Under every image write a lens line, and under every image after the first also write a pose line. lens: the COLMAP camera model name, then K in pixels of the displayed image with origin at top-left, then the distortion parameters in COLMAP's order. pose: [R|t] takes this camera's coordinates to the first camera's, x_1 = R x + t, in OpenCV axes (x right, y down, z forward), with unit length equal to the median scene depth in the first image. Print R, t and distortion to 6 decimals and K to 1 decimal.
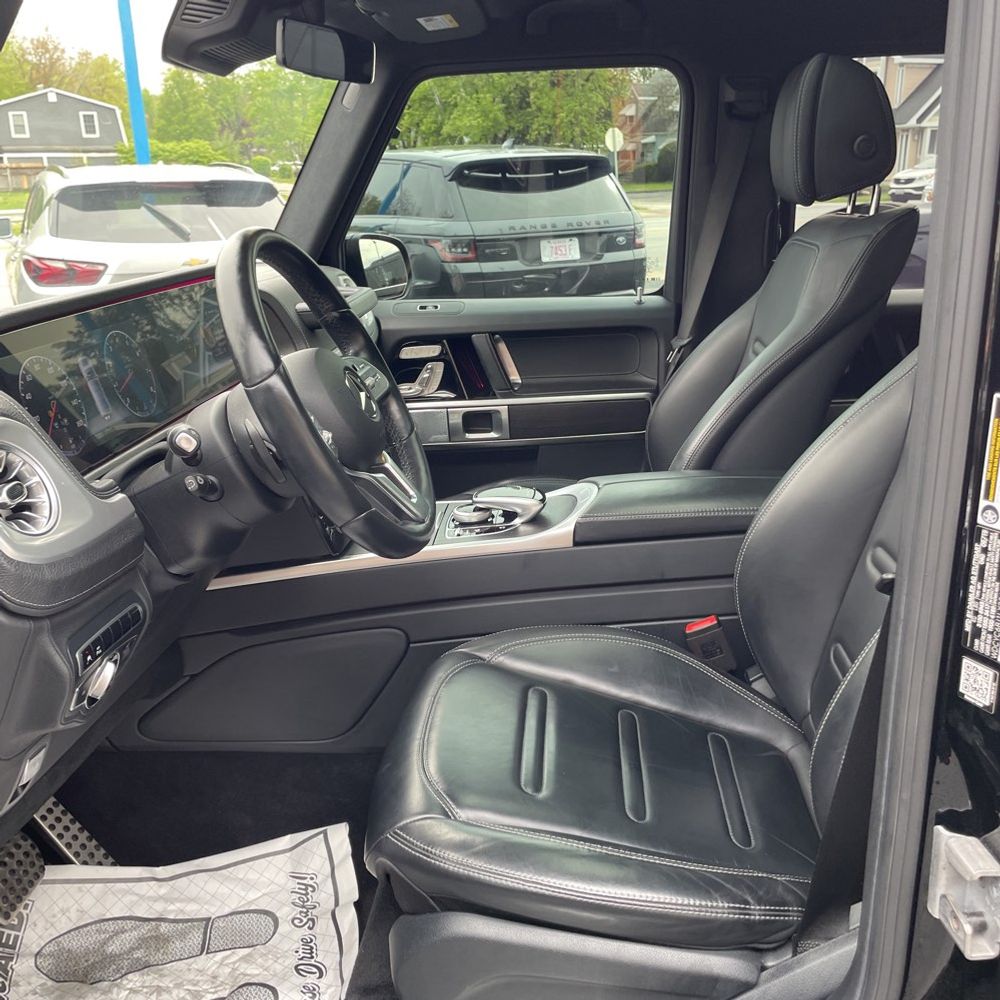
lens RADIAL K [[1002.2, 0, 492.9], [0, 1002.2, 478.2], [0, 0, 1]] dist [0.095872, -0.111949]
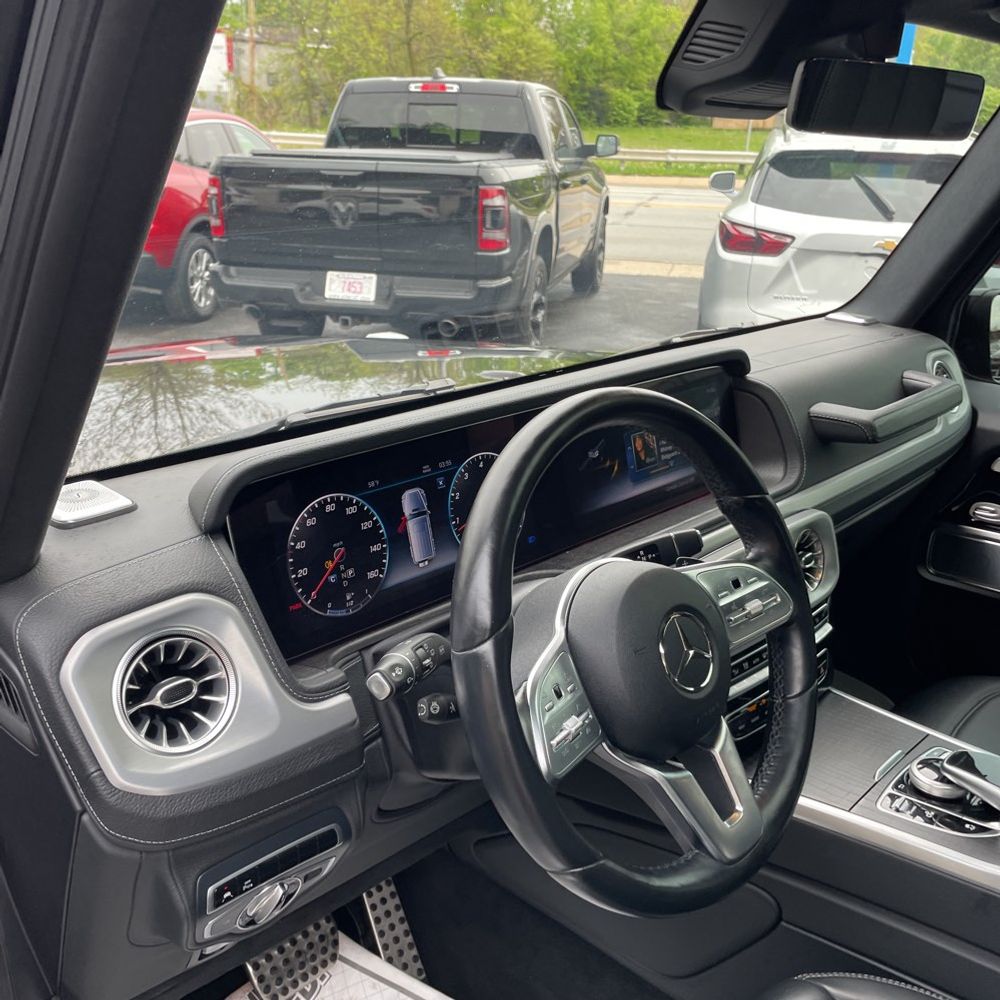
lens RADIAL K [[1010.5, 0, 480.0], [0, 1010.5, 518.9], [0, 0, 1]] dist [0.113068, -0.151039]
pose [[0.772548, 0.280172, -0.569802, 0.097360], [-0.236381, 0.959787, 0.151438, -0.185830], [0.589317, 0.017697, 0.807708, 0.278957]]
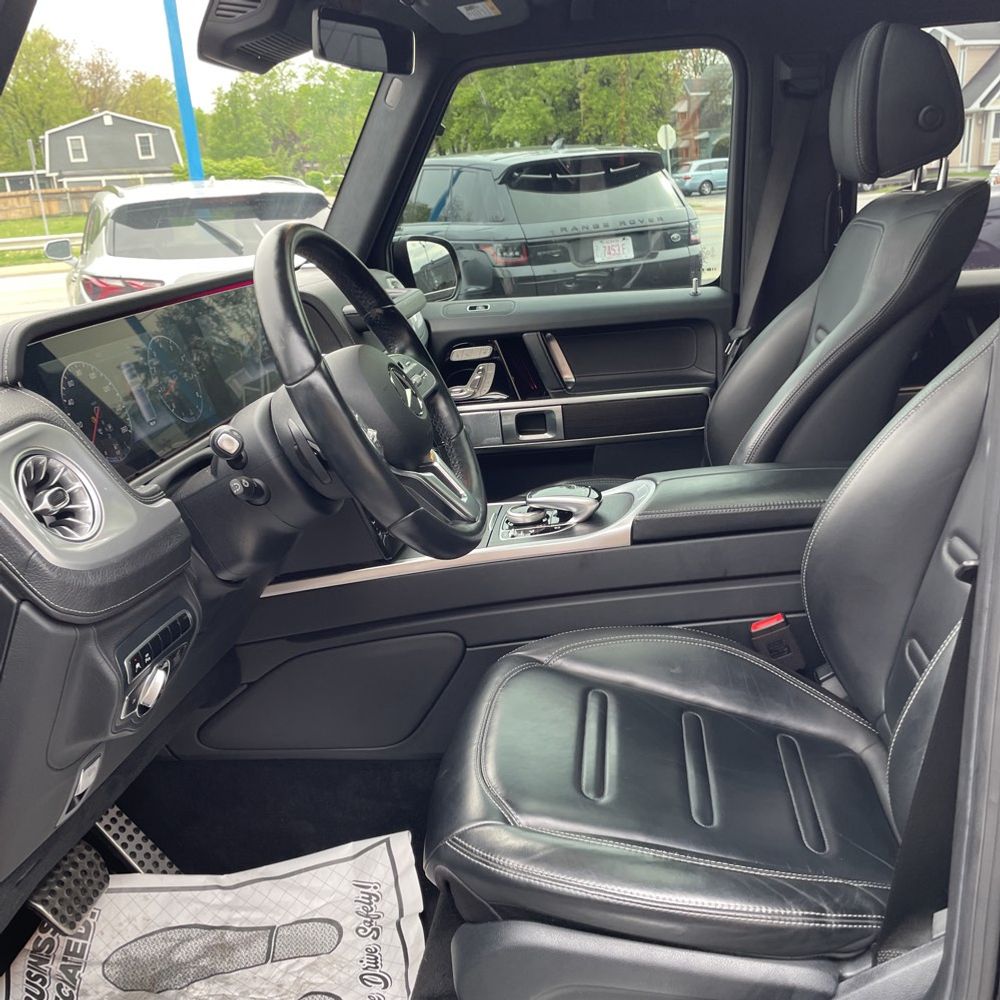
lens RADIAL K [[1004.2, 0, 500.0], [0, 1004.2, 500.0], [0, 0, 1]] dist [0.107638, -0.143454]
pose [[0.998346, -0.025656, -0.051451, 0.004804], [0.026414, 0.999552, 0.014095, 0.007701], [0.051066, -0.015430, 0.998576, 0.023472]]
